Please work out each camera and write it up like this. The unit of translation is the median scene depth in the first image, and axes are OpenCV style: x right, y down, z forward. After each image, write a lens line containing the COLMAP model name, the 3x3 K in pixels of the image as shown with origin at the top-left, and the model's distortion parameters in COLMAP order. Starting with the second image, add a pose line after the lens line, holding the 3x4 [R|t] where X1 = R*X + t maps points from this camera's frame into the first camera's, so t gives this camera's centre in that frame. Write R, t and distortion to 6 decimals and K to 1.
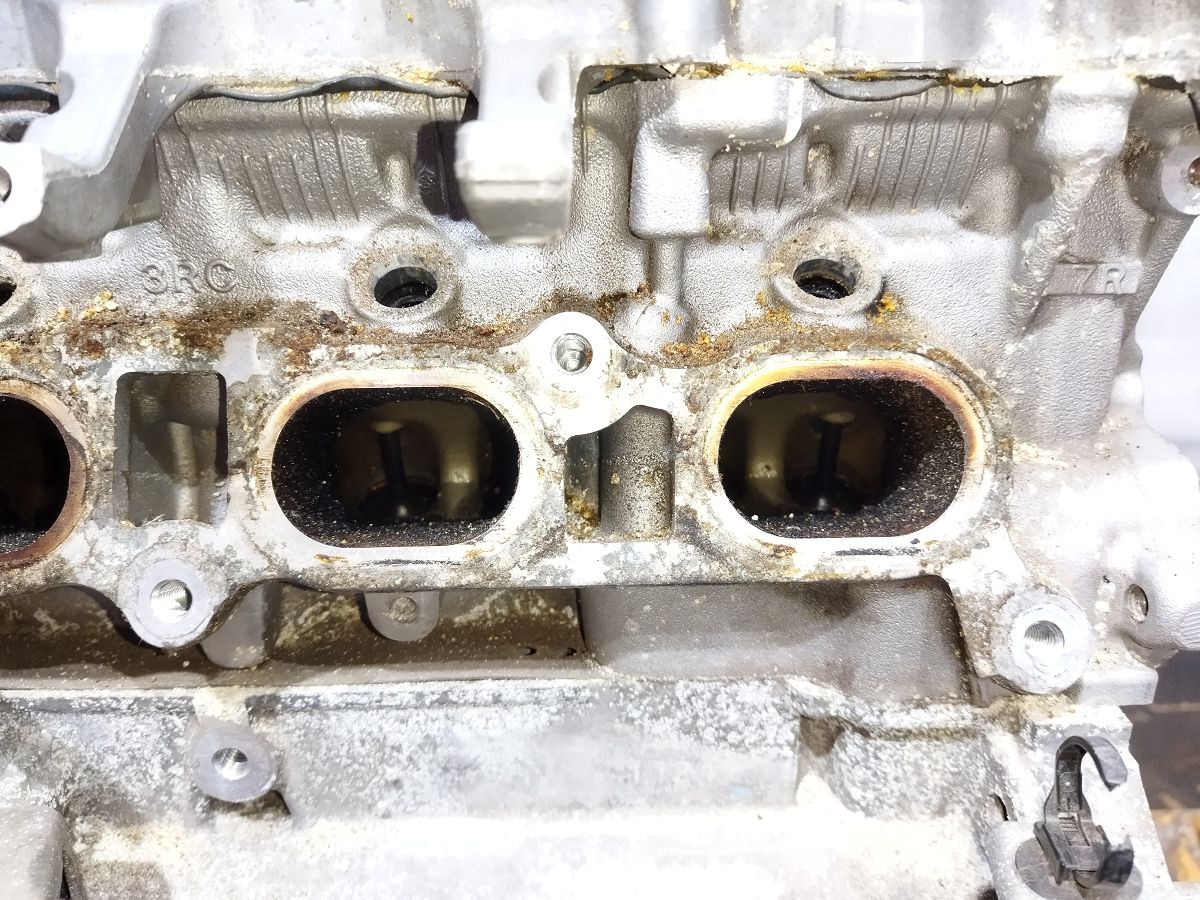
lens RADIAL K [[924.8, 0, 599.9], [0, 924.8, 416.1], [0, 0, 1]] dist [0.091097, -0.189160]
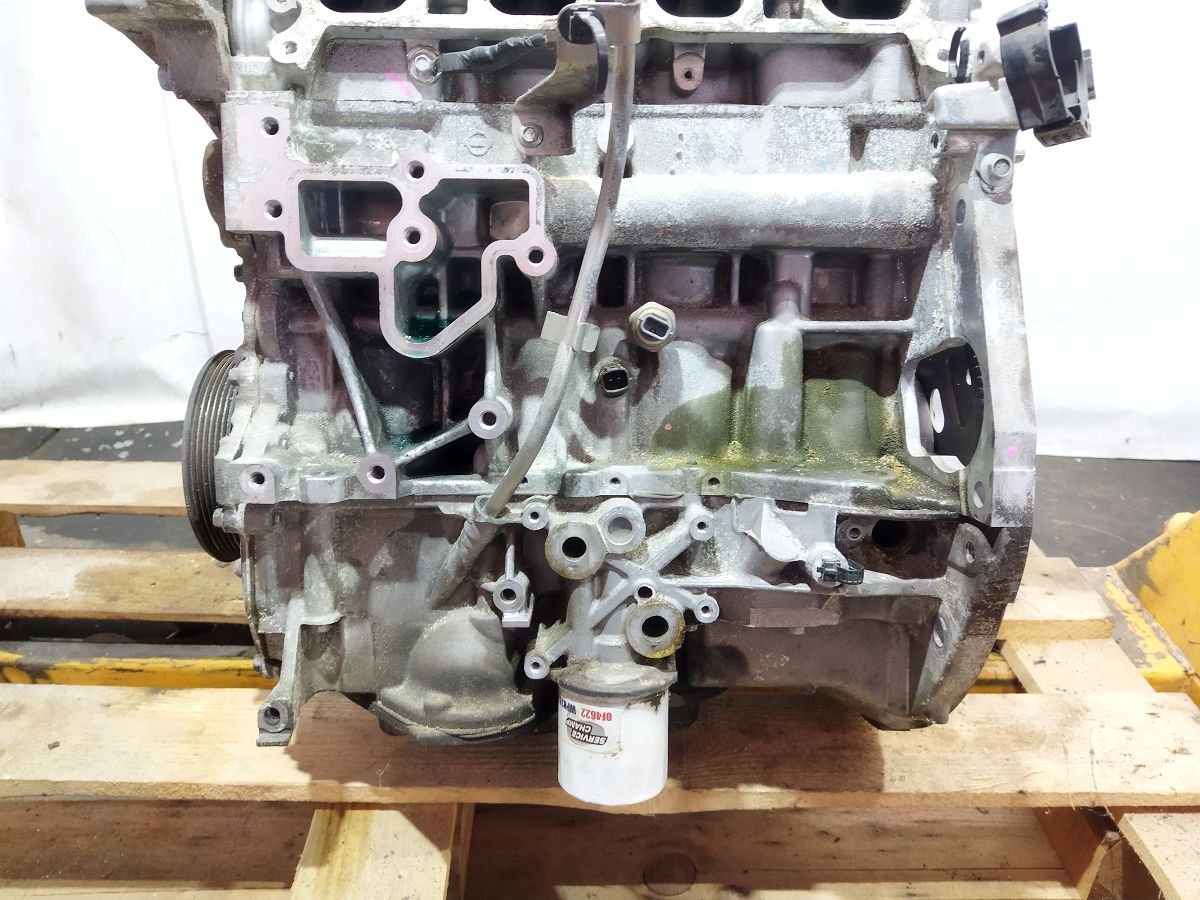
lens RADIAL K [[924.8, 0, 599.9], [0, 924.8, 416.1], [0, 0, 1]] dist [0.091097, -0.189160]
pose [[0.999809, 0.019040, 0.004429, -0.490317], [-0.017767, 0.979565, -0.200340, 1.777876], [-0.008153, 0.200223, 0.979716, -1.375966]]
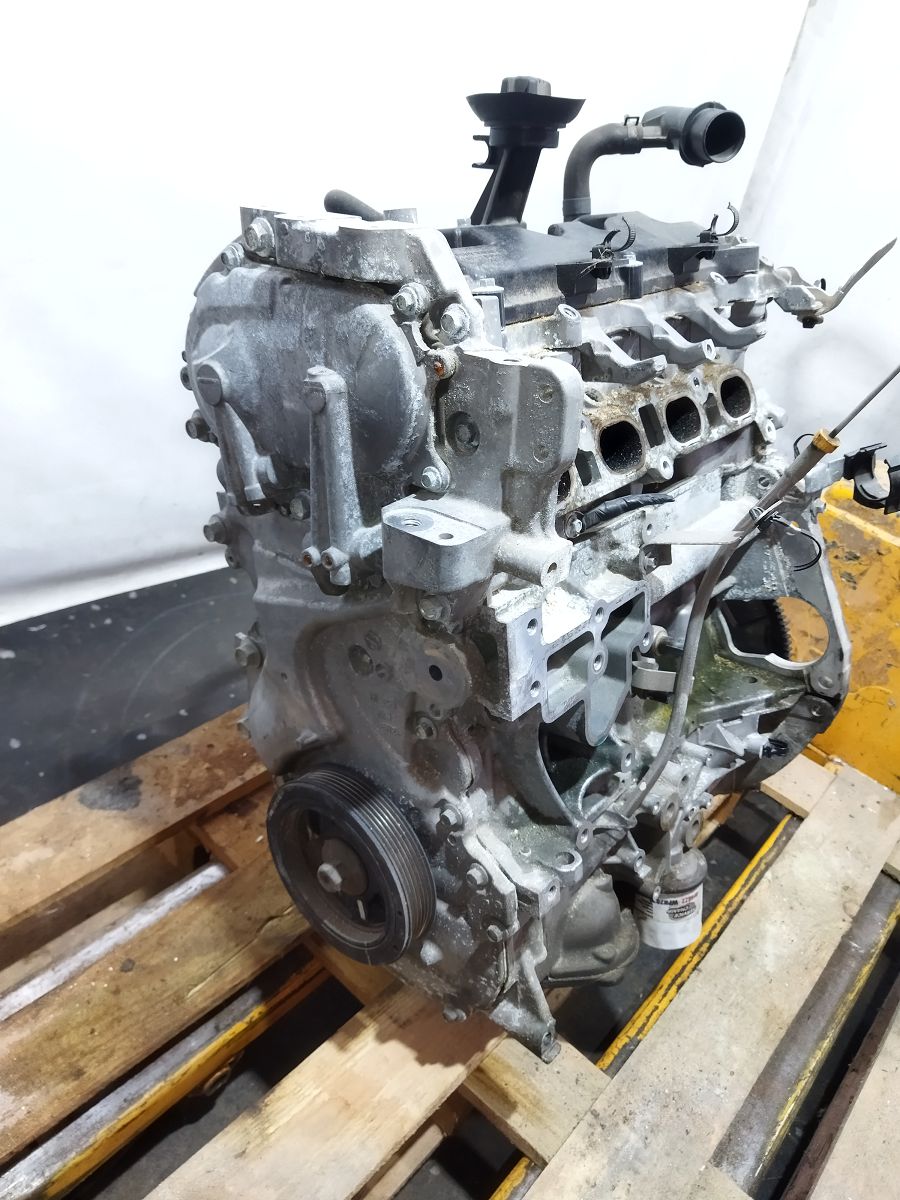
lens RADIAL K [[906.2, 0, 450.0], [0, 906.2, 600.0], [0, 0, 1]] dist [-0.005895, -0.002137]
pose [[0.660638, -0.322677, 0.677818, -3.486797], [0.303145, 0.940687, 0.152354, -0.100954], [-0.686776, 0.104826, 0.719271, -0.869360]]
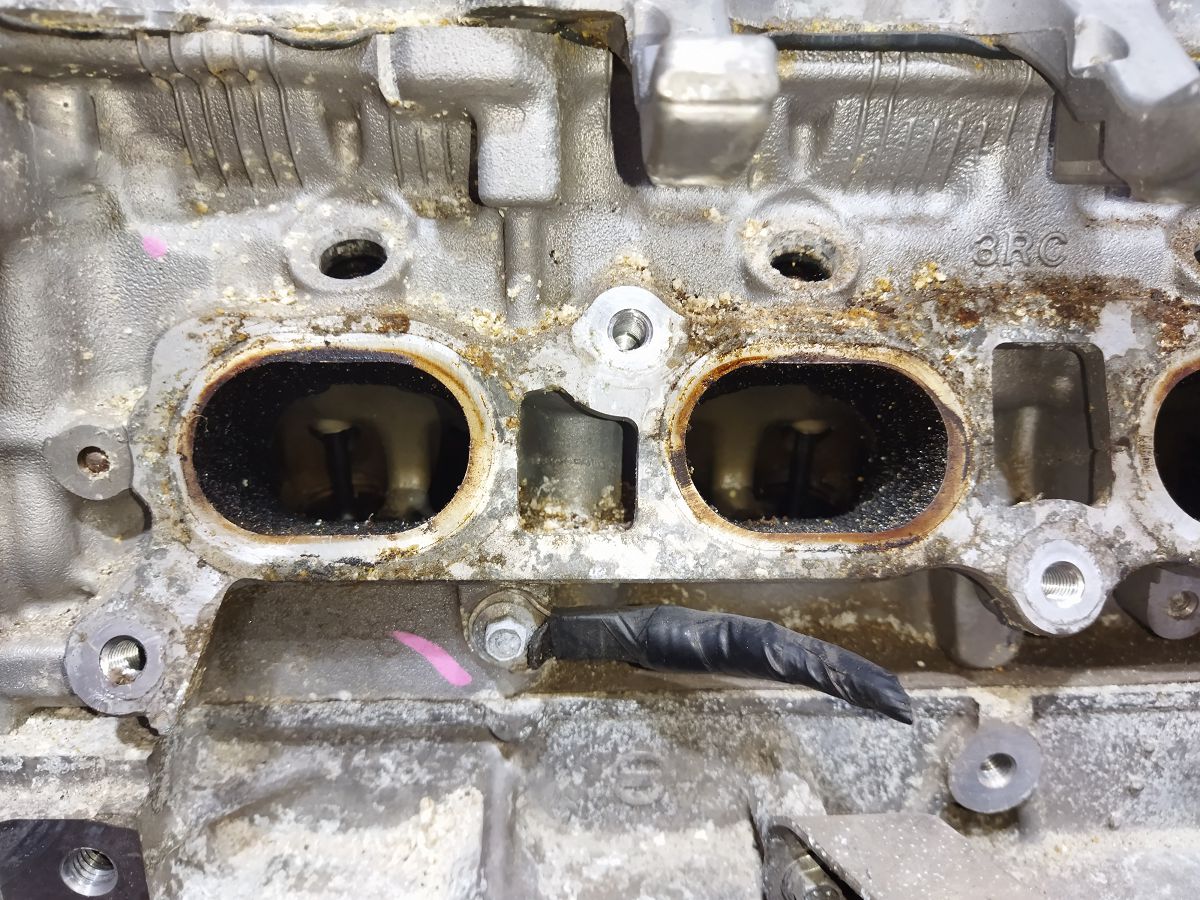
lens RADIAL K [[940.2, 0, 599.1], [0, 940.2, 407.6], [0, 0, 1]] dist [-0.040065, -0.009694]
pose [[0.999312, 0.022899, 0.029173, -0.942185], [-0.020844, 0.997405, -0.068905, 0.093110], [-0.030675, 0.068249, 0.997197, 0.069545]]
